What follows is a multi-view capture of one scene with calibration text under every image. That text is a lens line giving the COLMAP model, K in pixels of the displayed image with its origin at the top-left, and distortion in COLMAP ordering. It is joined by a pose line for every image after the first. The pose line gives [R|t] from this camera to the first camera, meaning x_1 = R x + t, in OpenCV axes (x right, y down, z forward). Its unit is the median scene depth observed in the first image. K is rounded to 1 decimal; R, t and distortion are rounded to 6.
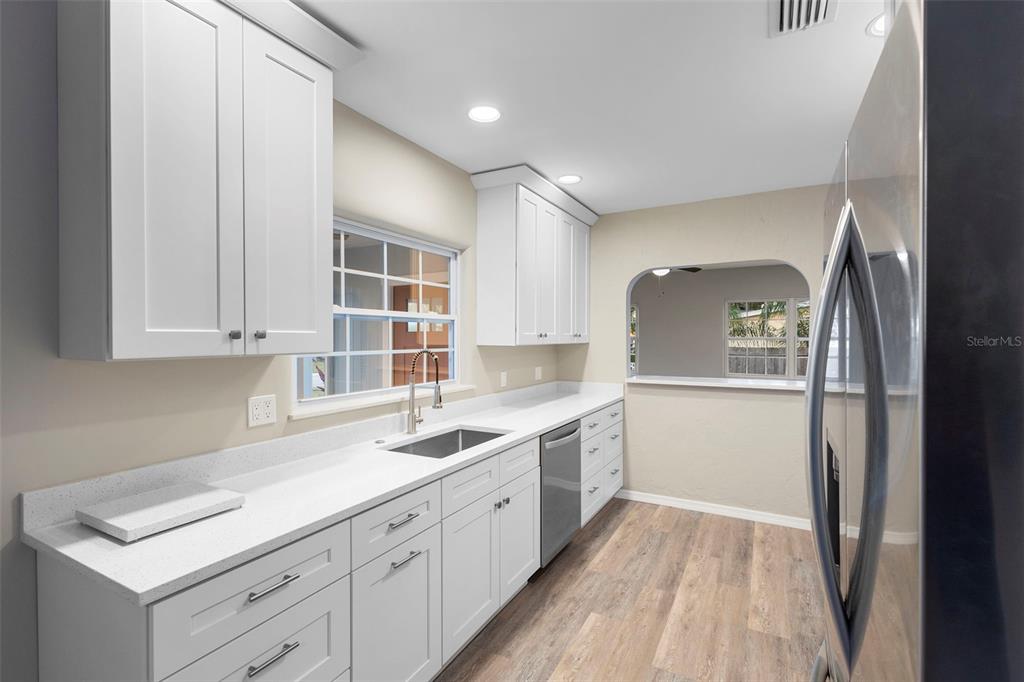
lens RADIAL K [[463.9, 0, 512.0], [0, 463.9, 341.0], [0, 0, 1]] dist [0.009223, -0.000805]
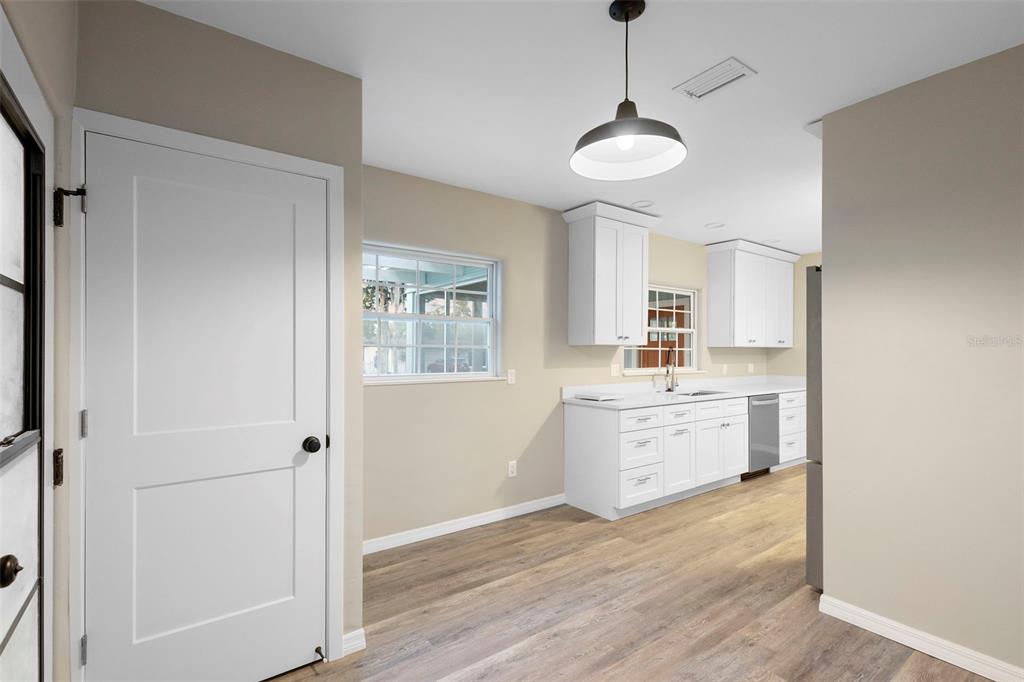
lens RADIAL K [[463.9, 0, 512.0], [0, 463.9, 341.0], [0, 0, 1]] dist [0.009223, -0.000805]
pose [[0.902638, -0.001328, -0.430399, 0.010496], [-0.009832, 0.999671, -0.023704, 0.041402], [0.430288, 0.025628, 0.902328, -0.967528]]
